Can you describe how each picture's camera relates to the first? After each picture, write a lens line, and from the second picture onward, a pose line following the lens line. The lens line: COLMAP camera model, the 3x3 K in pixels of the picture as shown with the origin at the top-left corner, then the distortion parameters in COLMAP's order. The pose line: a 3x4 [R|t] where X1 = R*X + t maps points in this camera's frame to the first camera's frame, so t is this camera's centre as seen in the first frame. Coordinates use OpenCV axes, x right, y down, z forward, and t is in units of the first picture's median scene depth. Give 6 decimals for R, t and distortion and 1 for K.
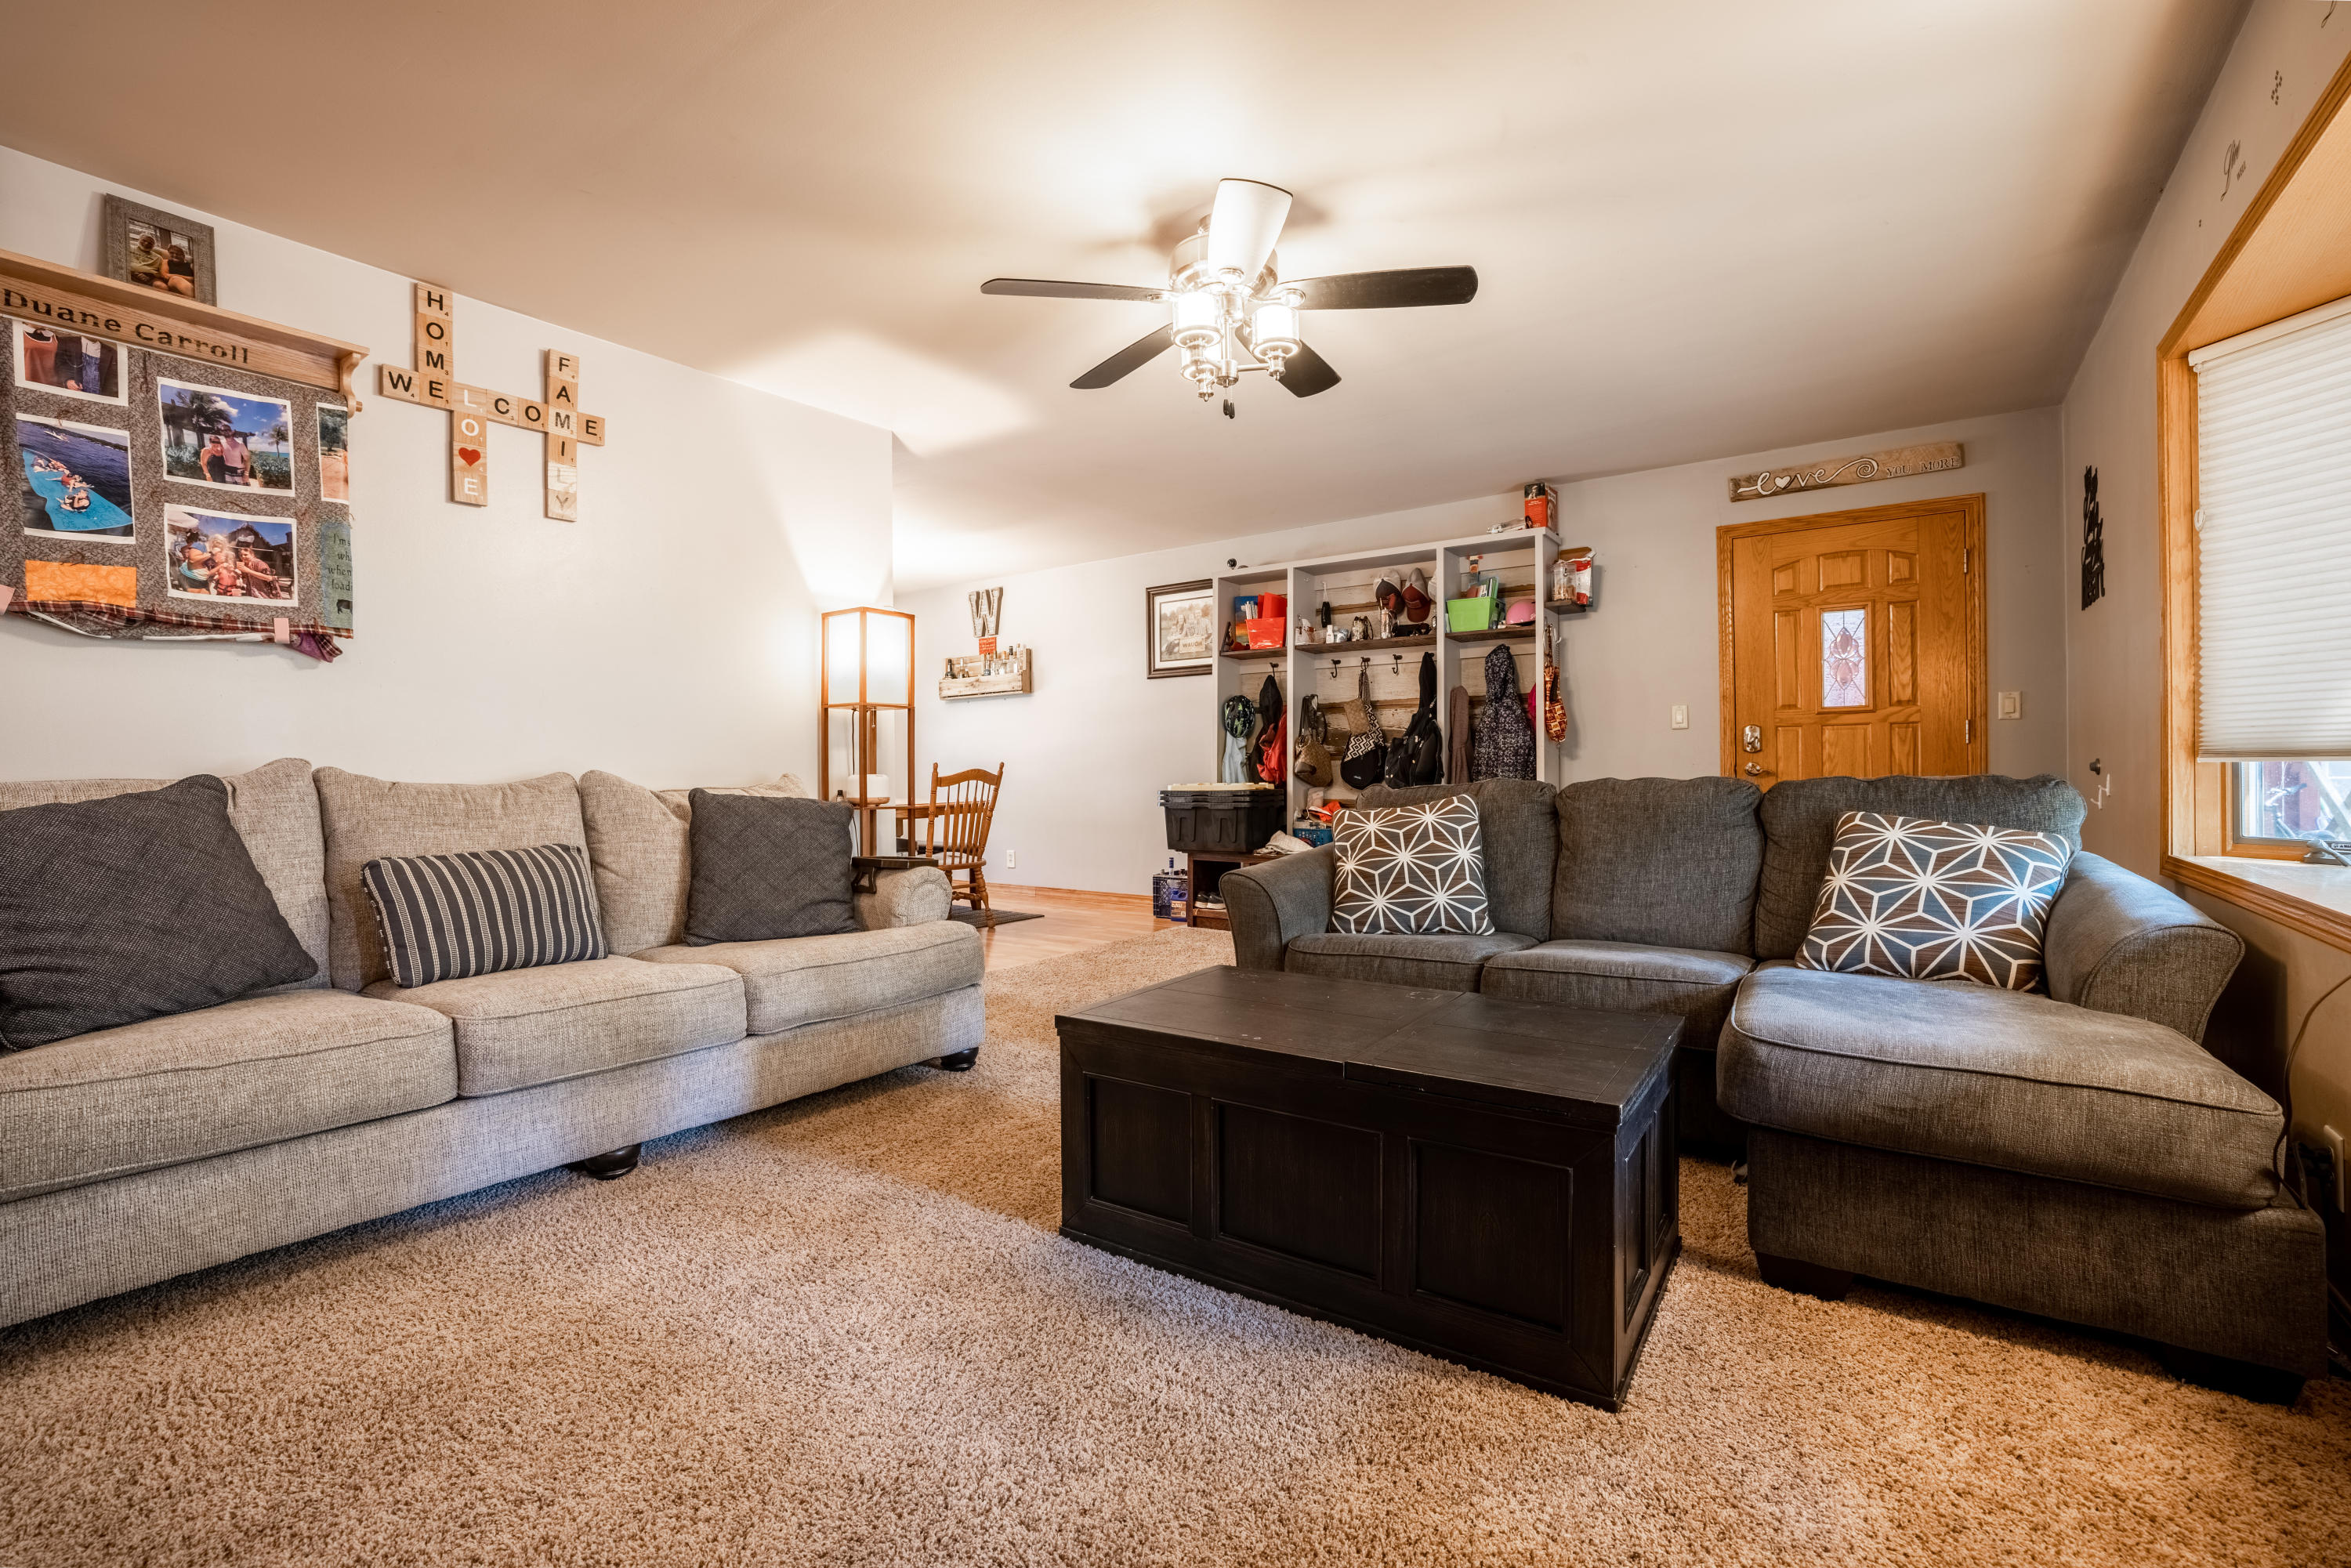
lens RADIAL K [[1047.5, 0, 1175.5], [0, 1047.5, 784.0], [0, 0, 1]] dist [-0.037818, 0.000224]
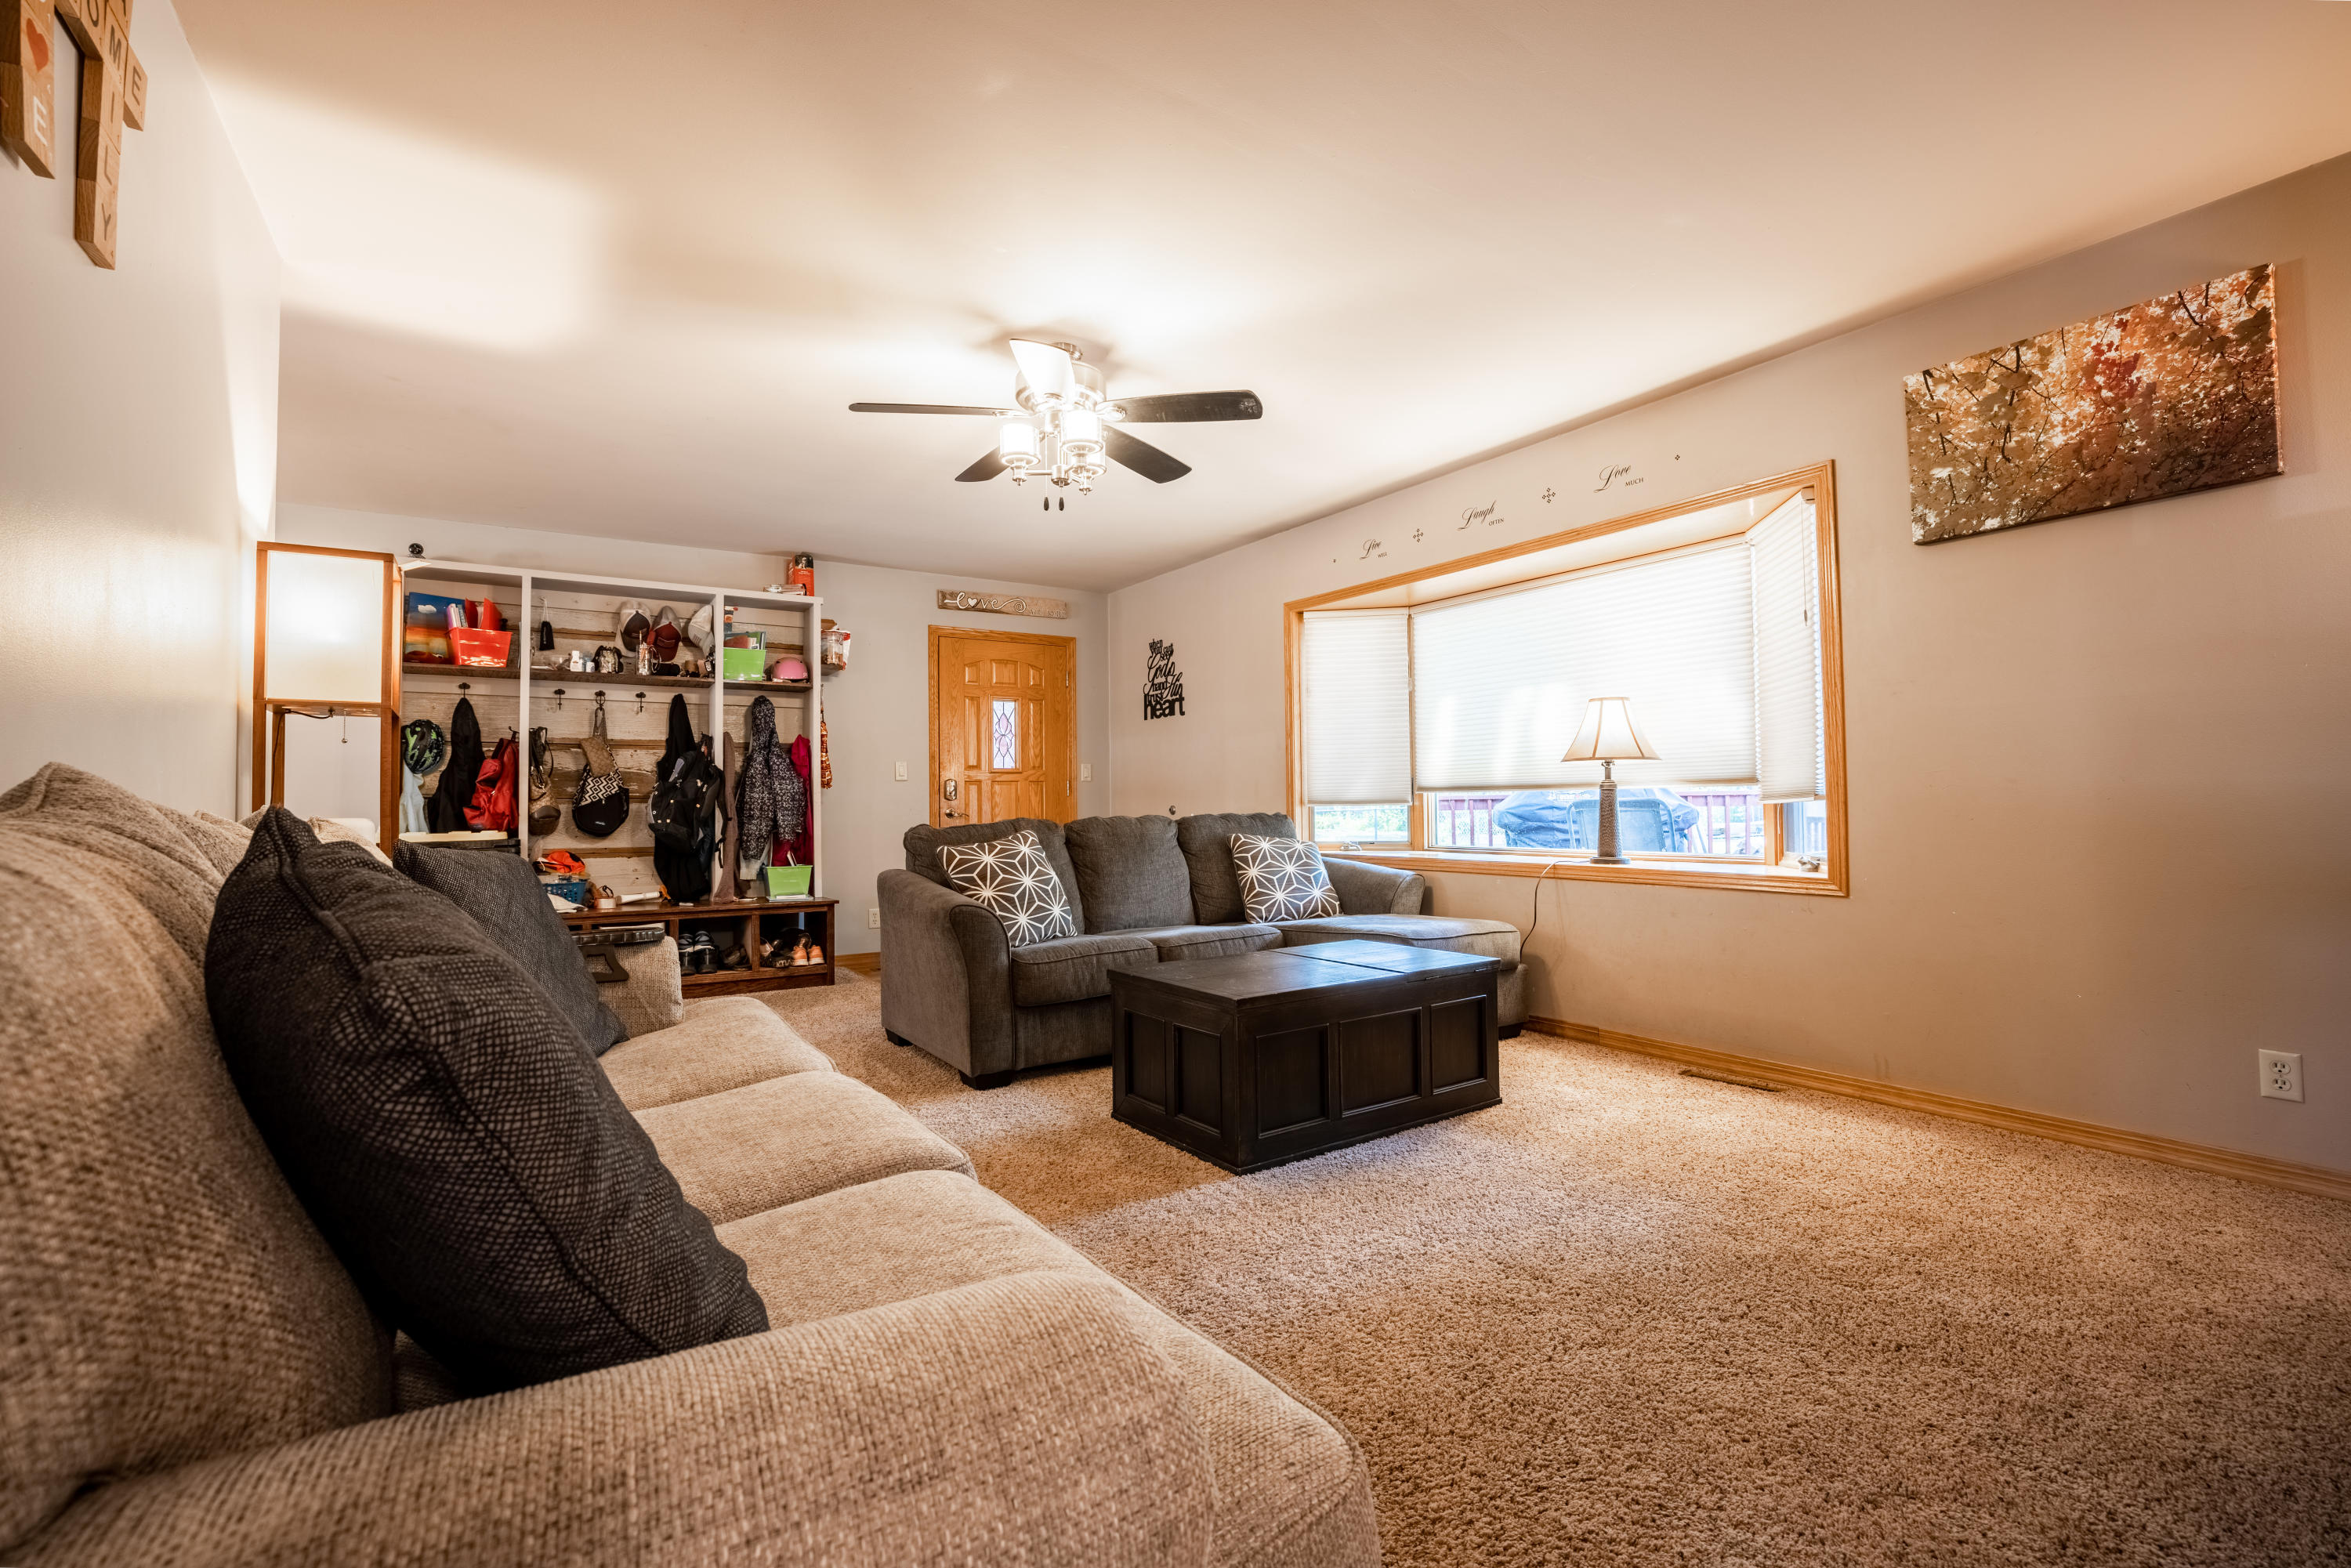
lens RADIAL K [[1047.5, 0, 1175.5], [0, 1047.5, 784.0], [0, 0, 1]] dist [-0.037818, 0.000224]
pose [[0.337158, 0.027248, 0.941054, -0.553341], [0.021101, 0.999111, -0.036489, 0.002479], [-0.941212, 0.032160, 0.336283, 0.263878]]
